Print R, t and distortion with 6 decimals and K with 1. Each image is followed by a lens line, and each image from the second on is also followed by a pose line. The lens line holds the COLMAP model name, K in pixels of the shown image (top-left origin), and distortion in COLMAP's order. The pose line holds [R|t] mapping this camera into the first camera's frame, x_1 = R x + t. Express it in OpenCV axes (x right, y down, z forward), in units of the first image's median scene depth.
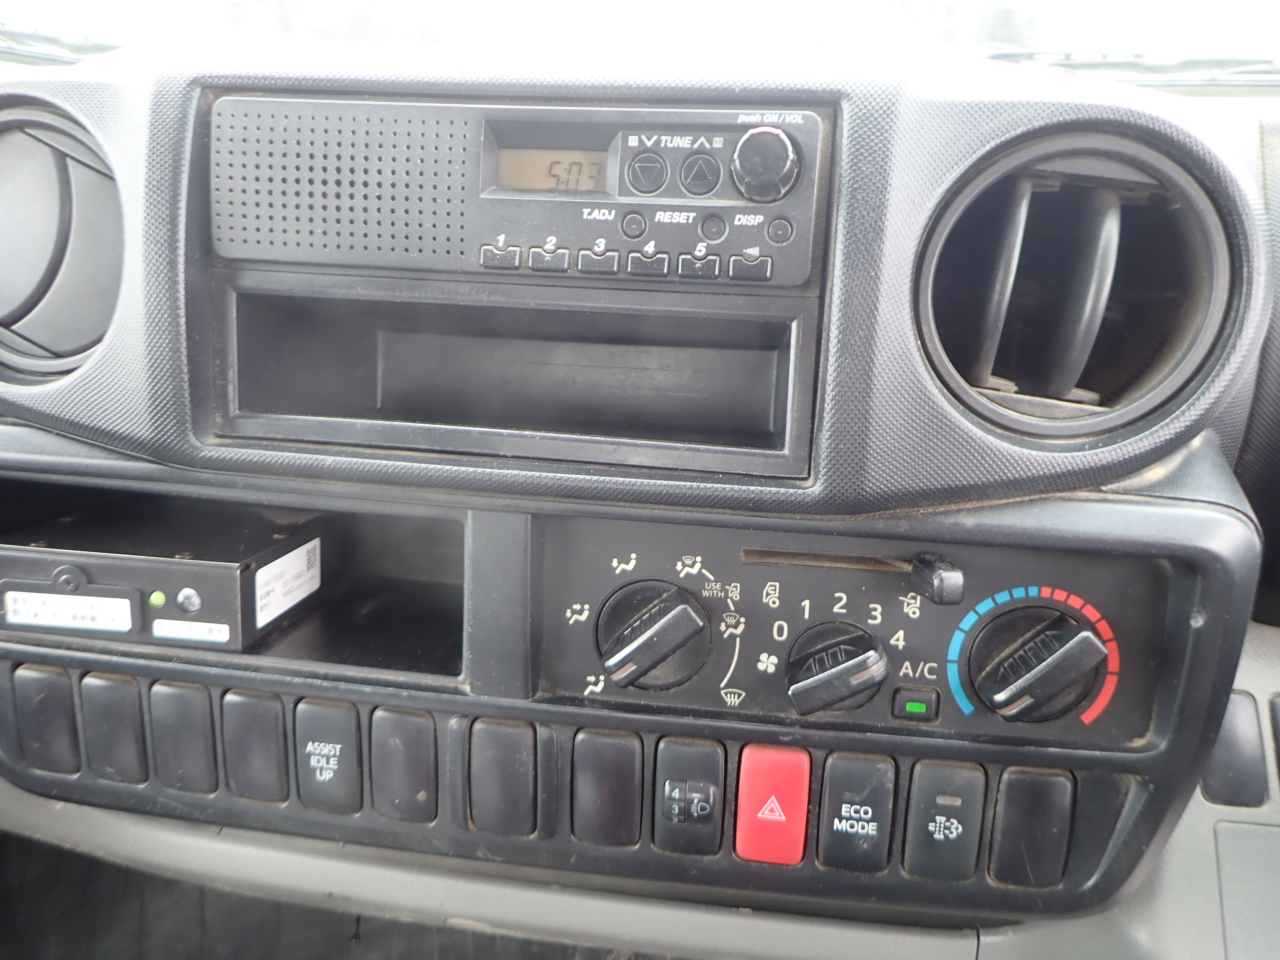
lens RADIAL K [[943.2, 0, 640.0], [0, 943.2, 480.0], [0, 0, 1]] dist [0.013589, 0.001512]
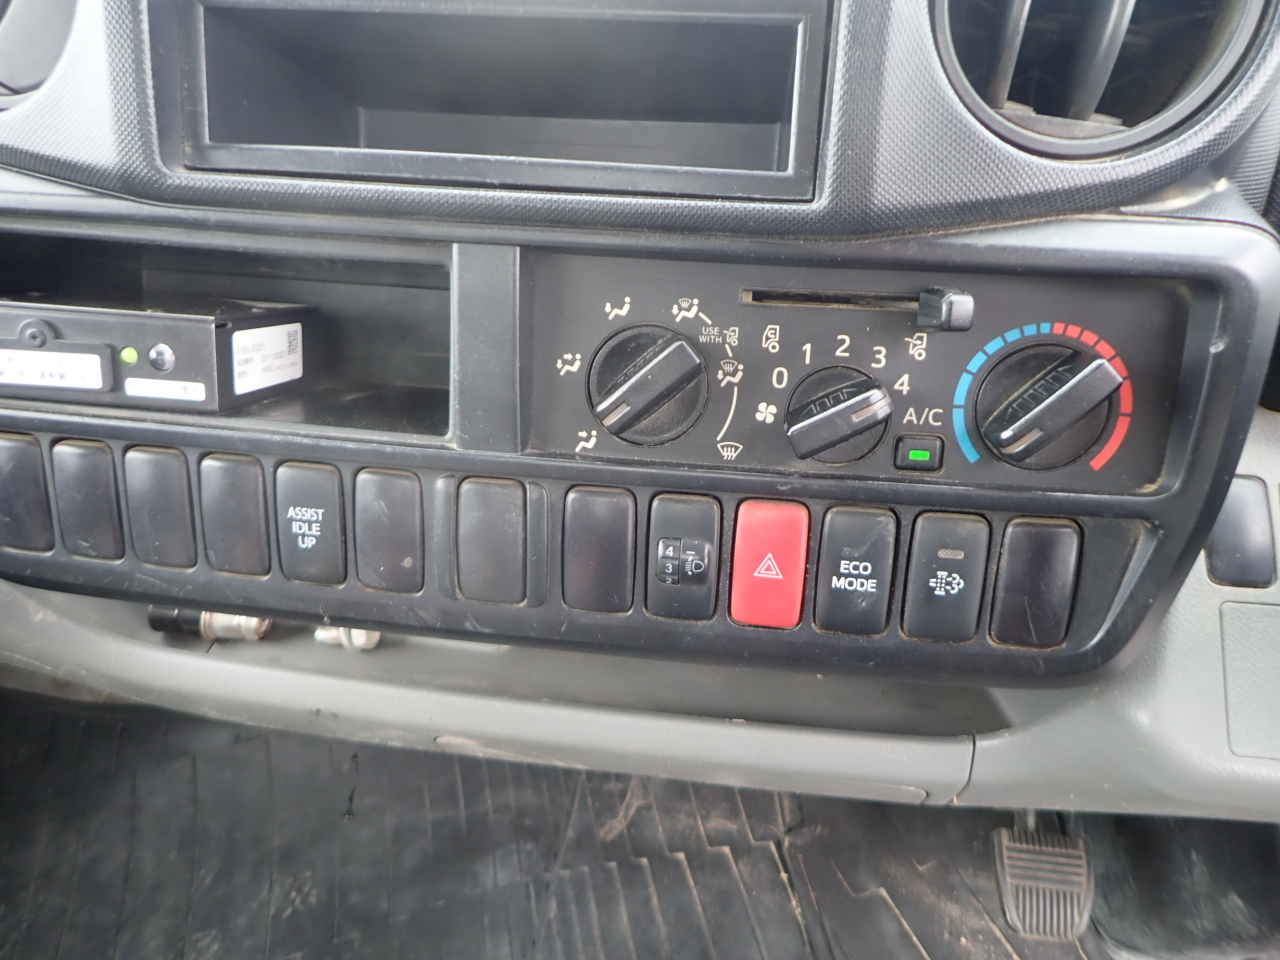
lens RADIAL K [[939.9, 0, 642.0], [0, 939.9, 482.4], [0, 0, 1]] dist [0.018315, 0.004105]
pose [[0.999950, 0.007011, 0.007185, 0.002221], [-0.007325, 0.998980, 0.044558, 0.221816], [-0.006865, -0.044609, 0.998981, 0.040351]]
